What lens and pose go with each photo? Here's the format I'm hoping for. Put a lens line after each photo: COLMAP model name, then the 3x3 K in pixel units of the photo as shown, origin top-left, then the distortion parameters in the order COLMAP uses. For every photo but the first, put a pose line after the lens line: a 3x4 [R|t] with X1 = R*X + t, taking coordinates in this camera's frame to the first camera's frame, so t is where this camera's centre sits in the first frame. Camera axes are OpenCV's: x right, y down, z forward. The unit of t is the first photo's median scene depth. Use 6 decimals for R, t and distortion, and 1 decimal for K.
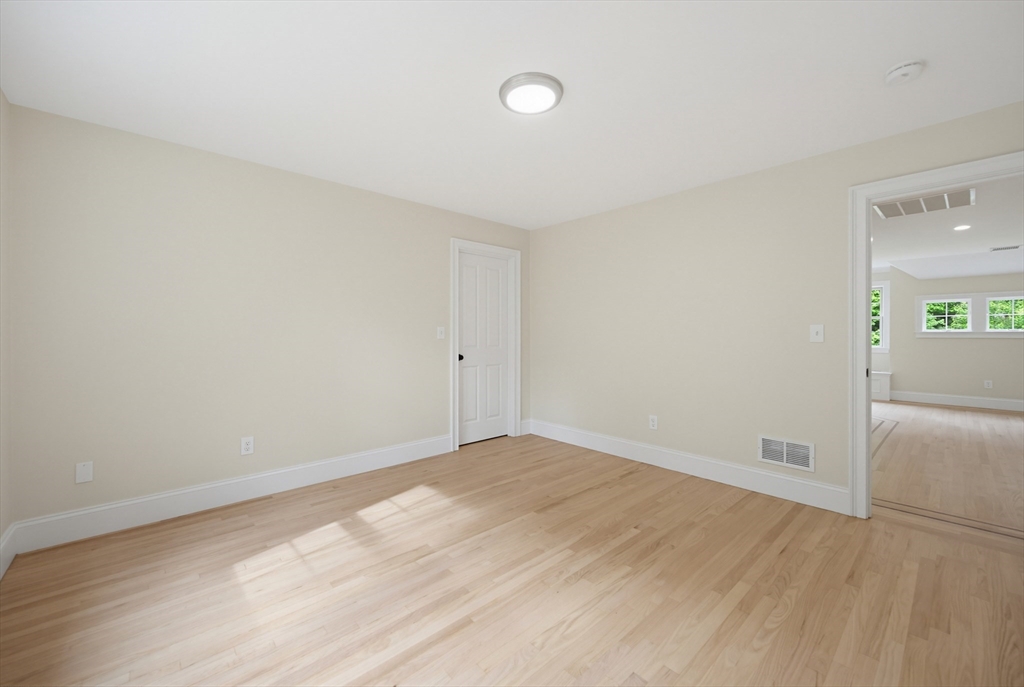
lens RADIAL K [[406.8, 0, 515.4], [0, 406.8, 335.2], [0, 0, 1]] dist [0.001736, 0.000031]
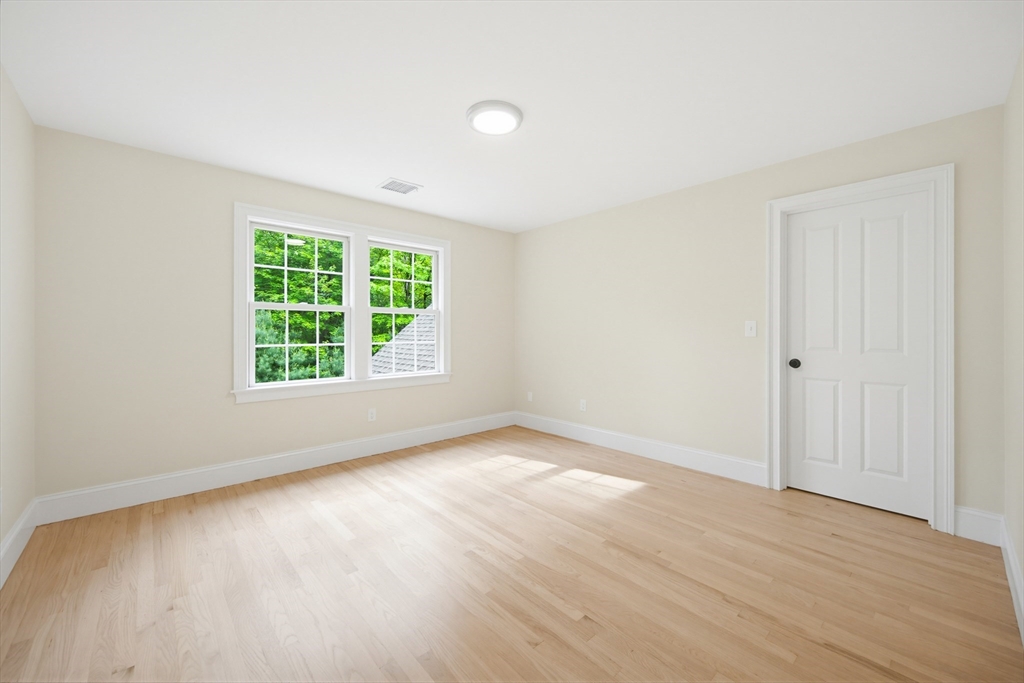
lens RADIAL K [[395.8, 0, 511.8], [0, 395.8, 331.7], [0, 0, 1]] dist [-0.000222, -0.000007]
pose [[-0.002818, 0.000045, -0.999996, 0.885096], [-0.002089, 0.999998, 0.000051, -0.000224], [0.999994, 0.002089, -0.002818, 0.817221]]
